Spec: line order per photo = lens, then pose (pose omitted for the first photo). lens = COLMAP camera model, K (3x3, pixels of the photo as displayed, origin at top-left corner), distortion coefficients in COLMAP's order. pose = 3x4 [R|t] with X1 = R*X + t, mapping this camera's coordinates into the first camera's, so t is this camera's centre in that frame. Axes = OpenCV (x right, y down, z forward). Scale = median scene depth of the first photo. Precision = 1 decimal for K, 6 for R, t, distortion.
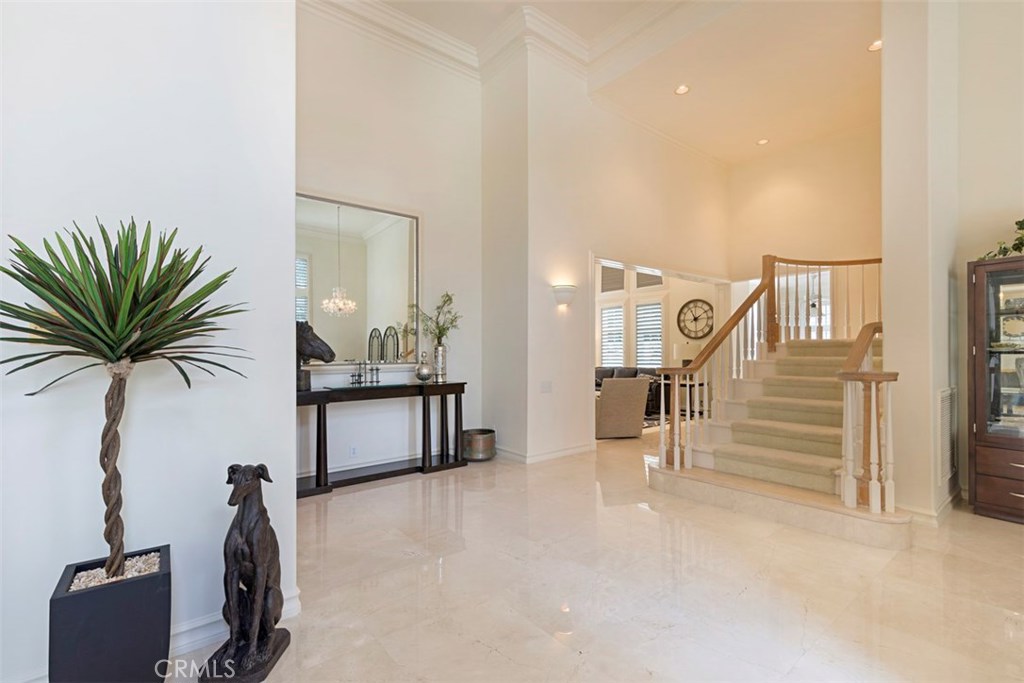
lens RADIAL K [[451.4, 0, 512.8], [0, 451.4, 351.8], [0, 0, 1]] dist [-0.004402, 0.000309]
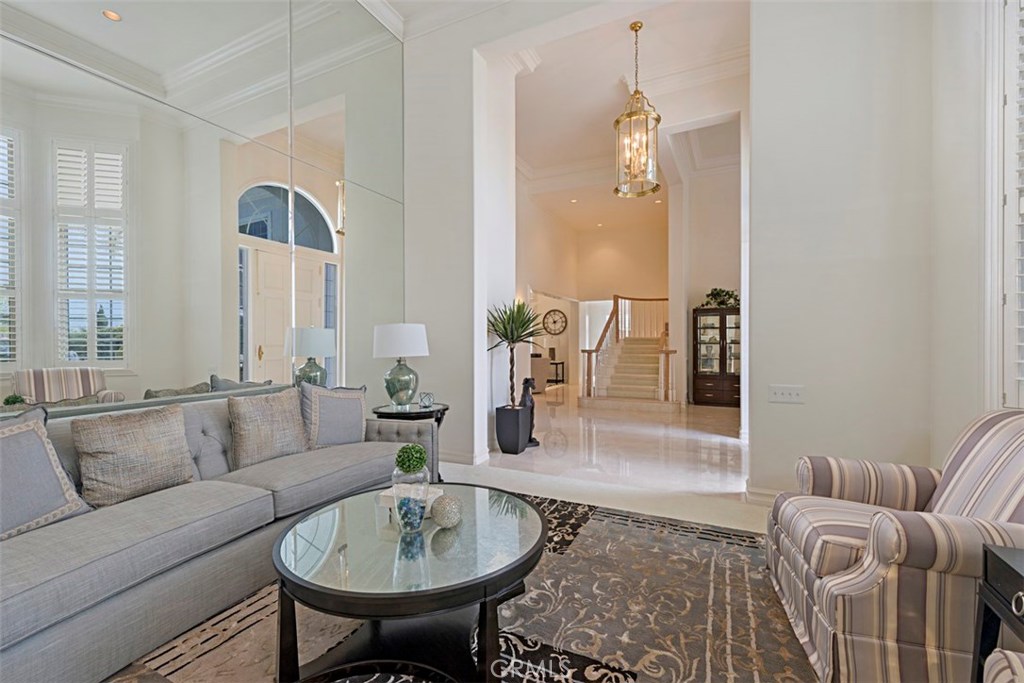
lens RADIAL K [[451.4, 0, 511.2], [0, 451.4, 340.9], [0, 0, 1]] dist [-0.004402, 0.000309]
pose [[0.898107, 0.009143, 0.439682, -0.842818], [-0.006152, 0.999947, -0.008227, 0.013299], [-0.439734, 0.004684, 0.898116, -0.689165]]
